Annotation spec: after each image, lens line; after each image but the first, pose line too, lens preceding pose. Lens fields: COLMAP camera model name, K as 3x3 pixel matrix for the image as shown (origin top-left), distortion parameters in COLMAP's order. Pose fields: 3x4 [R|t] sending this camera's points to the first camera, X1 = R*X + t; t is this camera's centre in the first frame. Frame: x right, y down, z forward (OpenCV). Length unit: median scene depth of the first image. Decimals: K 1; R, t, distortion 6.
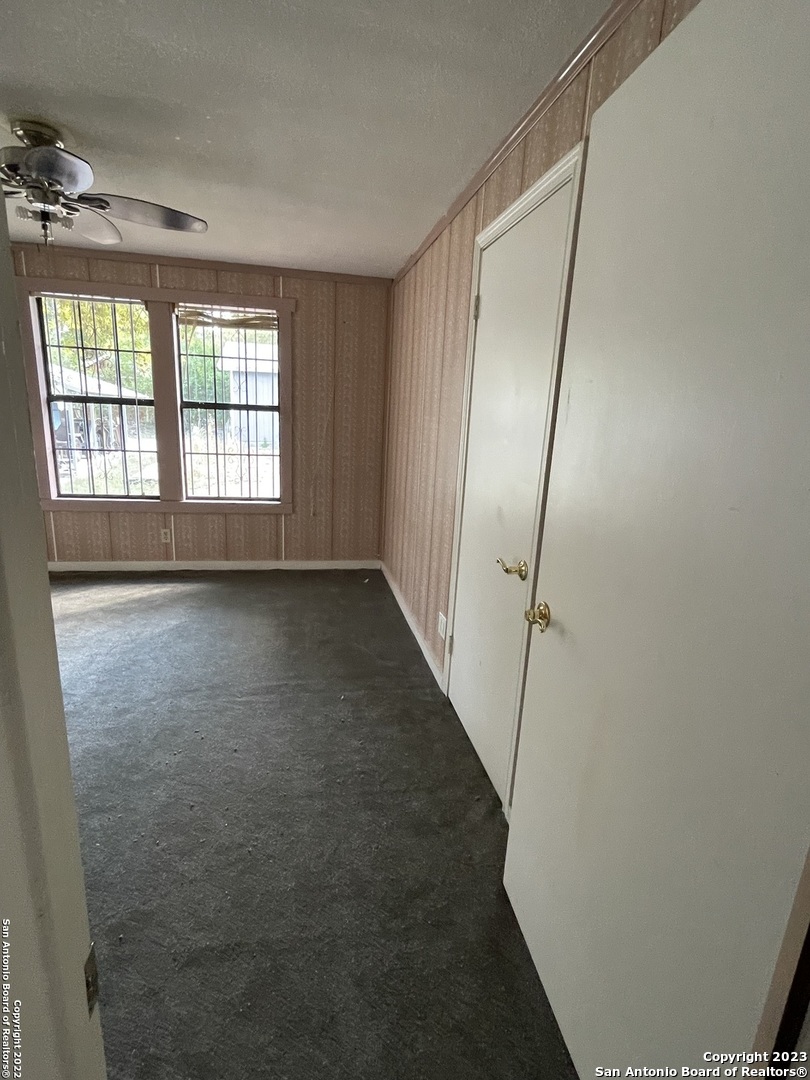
lens RADIAL K [[531.2, 0, 407.2], [0, 531.2, 541.3], [0, 0, 1]] dist [-0.000475, -0.000597]
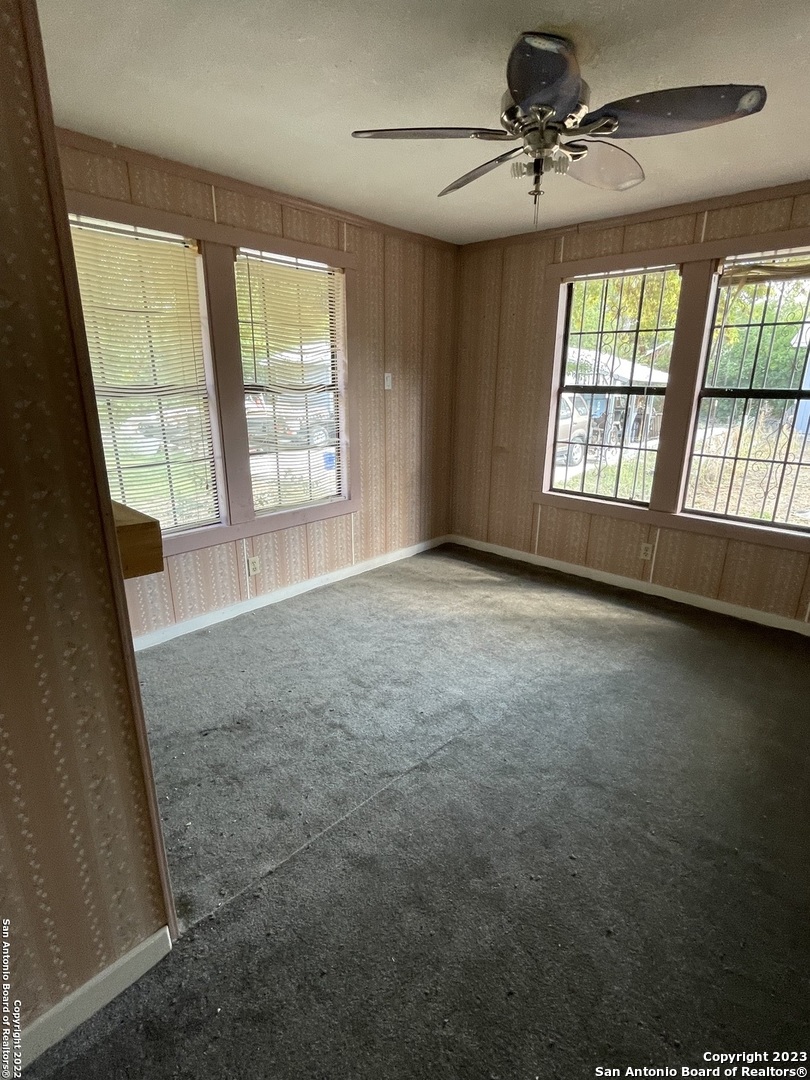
lens RADIAL K [[531.2, 0, 407.2], [0, 531.2, 541.3], [0, 0, 1]] dist [-0.000475, -0.000597]
pose [[0.593617, 0.193951, -0.781026, -0.030940], [-0.175123, 0.978398, 0.109862, -0.056805], [0.785462, 0.071560, 0.614759, 0.208263]]
